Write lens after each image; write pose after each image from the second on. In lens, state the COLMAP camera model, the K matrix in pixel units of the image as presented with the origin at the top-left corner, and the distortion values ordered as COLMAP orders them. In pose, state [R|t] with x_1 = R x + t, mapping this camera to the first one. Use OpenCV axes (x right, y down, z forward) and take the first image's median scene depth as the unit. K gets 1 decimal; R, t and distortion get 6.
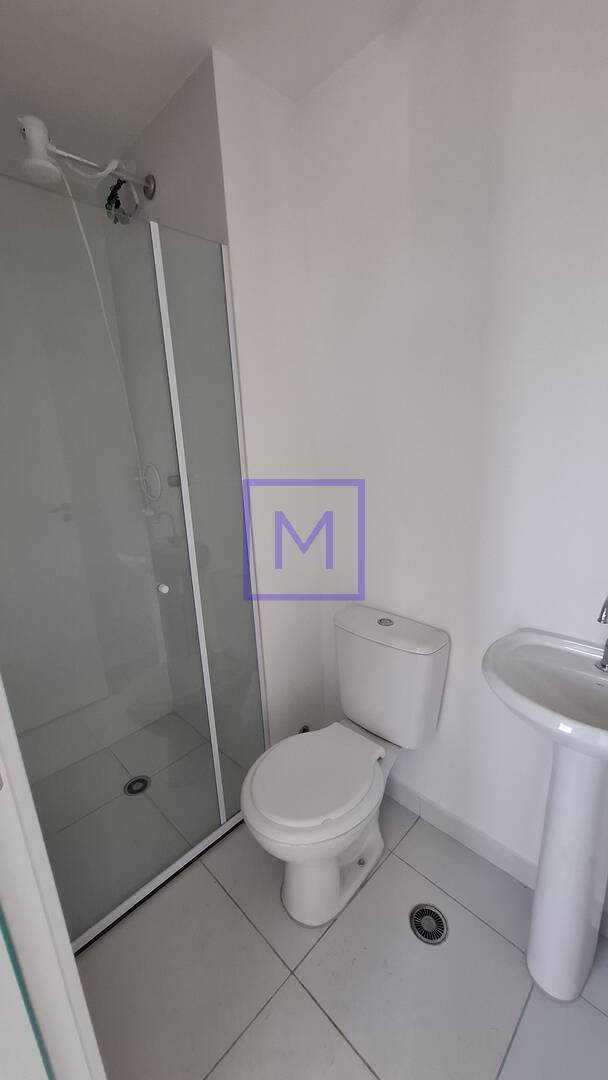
lens RADIAL K [[426.5, 0, 305.7], [0, 426.5, 544.9], [0, 0, 1]] dist [-0.009169, 0.002374]
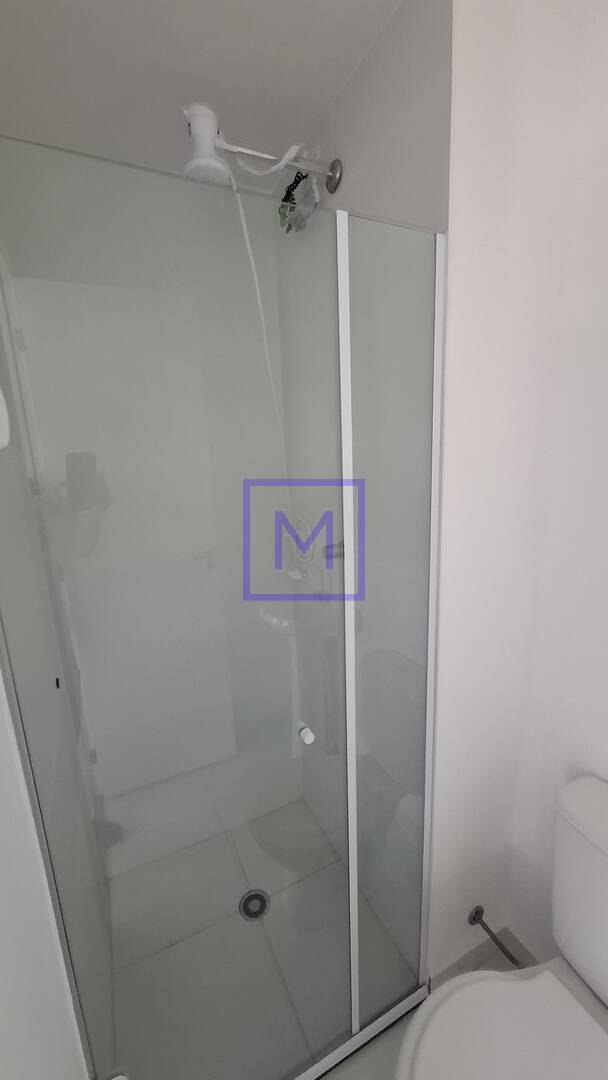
lens RADIAL K [[426.5, 0, 307.4], [0, 426.5, 539.9], [0, 0, 1]] dist [-0.009169, 0.002374]
pose [[0.946475, 0.078855, -0.312996, -0.132295], [-0.087451, 0.996077, -0.013500, -0.191451], [0.310704, 0.040149, 0.949658, 0.305324]]
